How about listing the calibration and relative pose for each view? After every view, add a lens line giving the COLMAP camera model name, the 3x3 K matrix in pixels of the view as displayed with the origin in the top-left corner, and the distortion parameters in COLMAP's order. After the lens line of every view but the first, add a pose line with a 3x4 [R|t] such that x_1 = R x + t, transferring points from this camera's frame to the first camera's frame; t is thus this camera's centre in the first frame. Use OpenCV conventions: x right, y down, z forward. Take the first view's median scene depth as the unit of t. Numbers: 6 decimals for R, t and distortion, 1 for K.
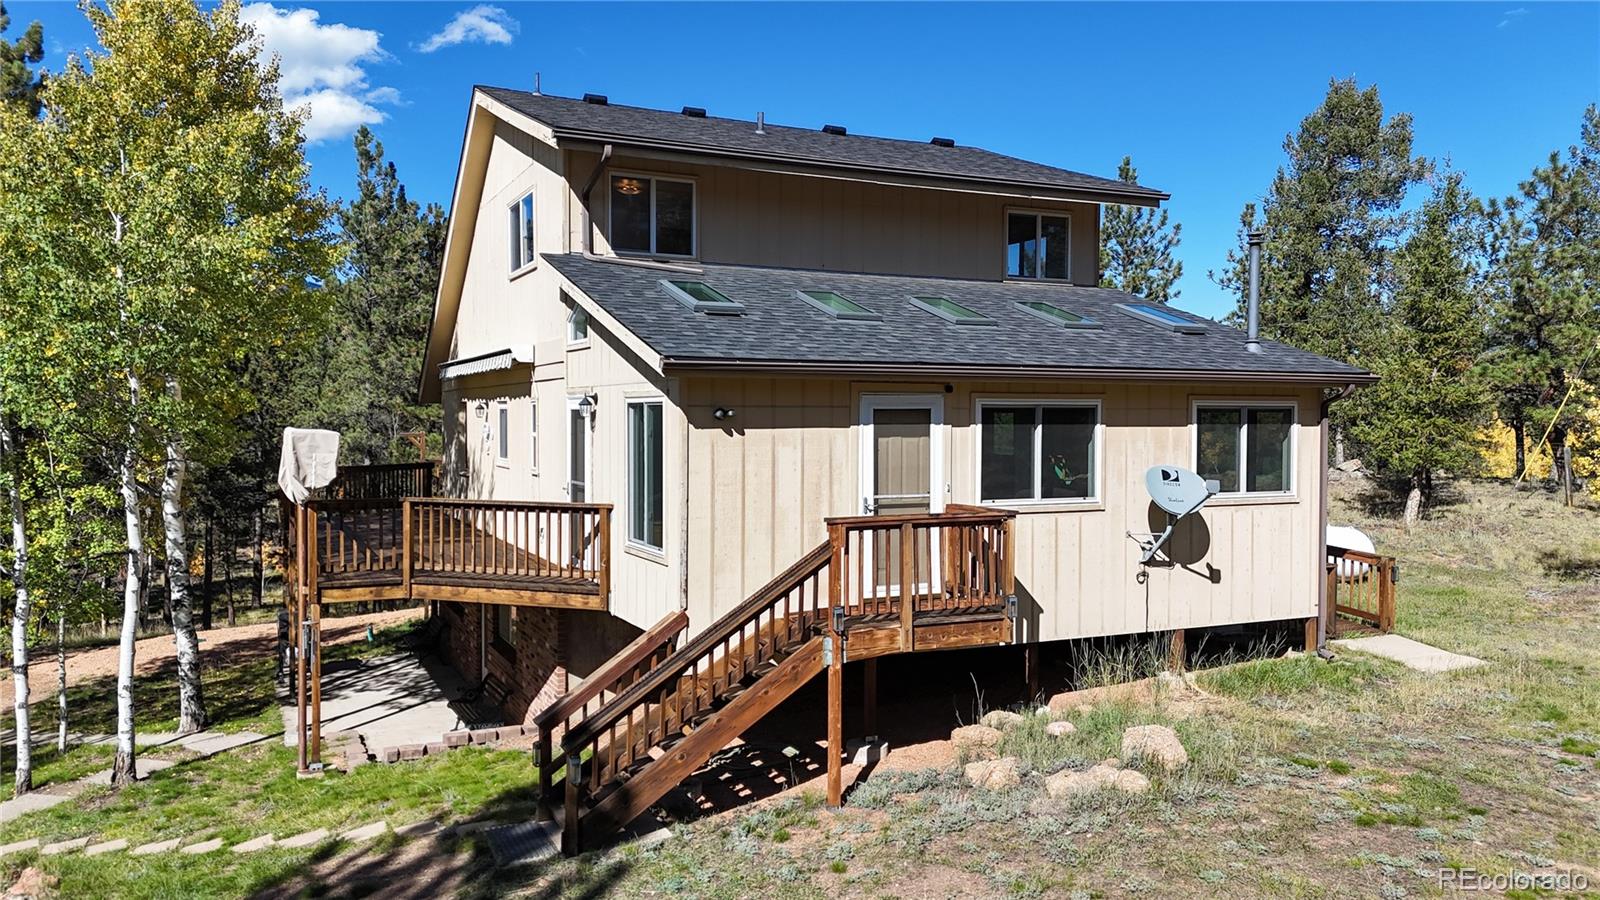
lens RADIAL K [[1165.2, 0, 800.0], [0, 1165.2, 450.0], [0, 0, 1]] dist [0.089237, -0.091041]
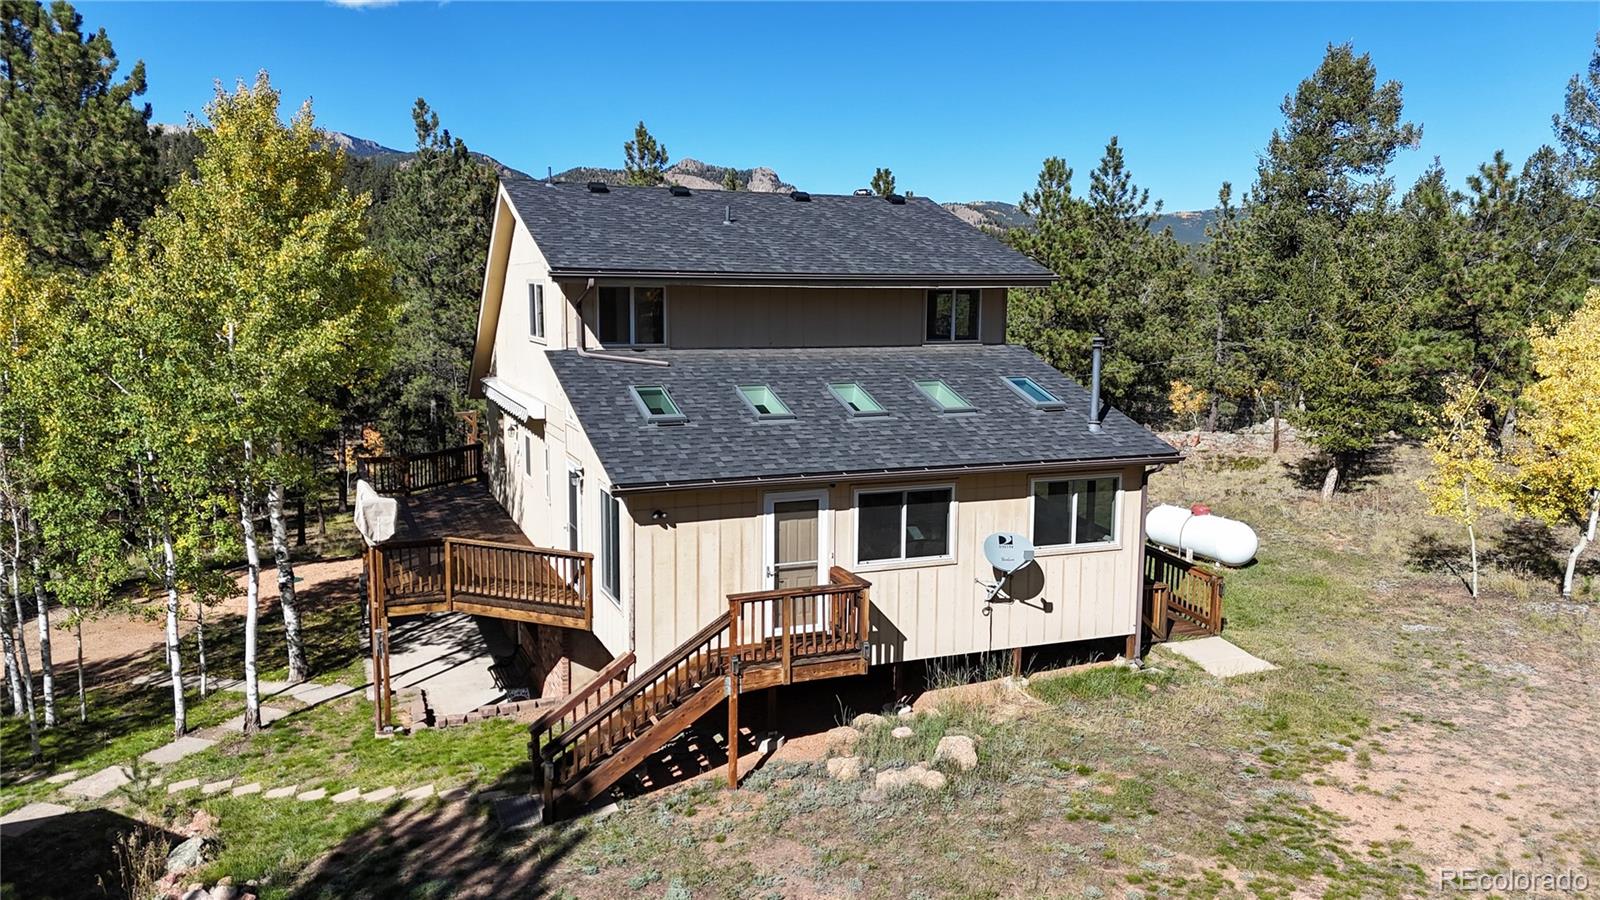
lens RADIAL K [[1165.2, 0, 800.0], [0, 1165.2, 450.0], [0, 0, 1]] dist [0.089237, -0.091041]
pose [[0.998244, 0.013187, -0.057753, 0.160355], [-0.006662, 0.993715, 0.111742, -0.233873], [0.058864, -0.111161, 0.992058, -0.332954]]
